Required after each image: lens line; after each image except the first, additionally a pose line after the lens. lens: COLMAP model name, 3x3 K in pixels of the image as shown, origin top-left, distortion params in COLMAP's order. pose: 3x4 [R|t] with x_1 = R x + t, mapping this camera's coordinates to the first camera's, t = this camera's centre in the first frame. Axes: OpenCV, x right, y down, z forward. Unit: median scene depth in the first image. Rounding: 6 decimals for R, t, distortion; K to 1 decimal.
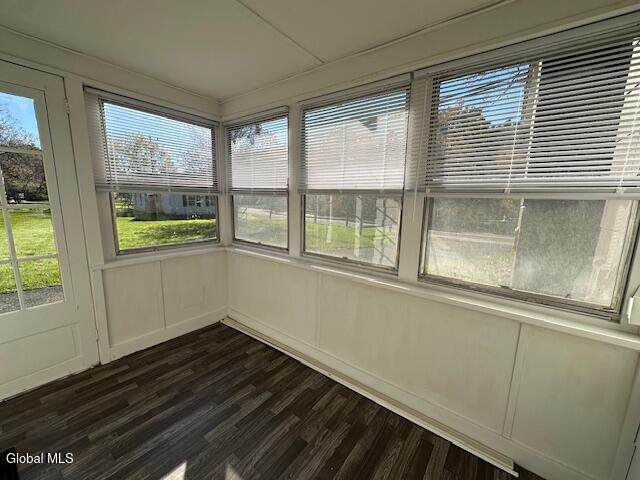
lens RADIAL K [[262.0, 0, 317.5], [0, 262.0, 231.1], [0, 0, 1]] dist [0.008442, 0.000030]
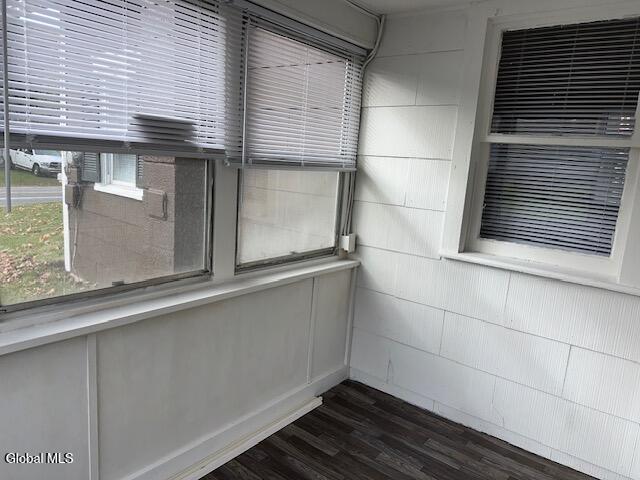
lens RADIAL K [[445.9, 0, 319.3], [0, 445.9, 240.5], [0, 0, 1]] dist [0.049613, -0.070834]
pose [[0.030165, -0.173061, 0.984449, -1.099826], [0.098064, 0.980658, 0.169390, -0.135556], [-0.994723, 0.091430, 0.046553, 0.849610]]
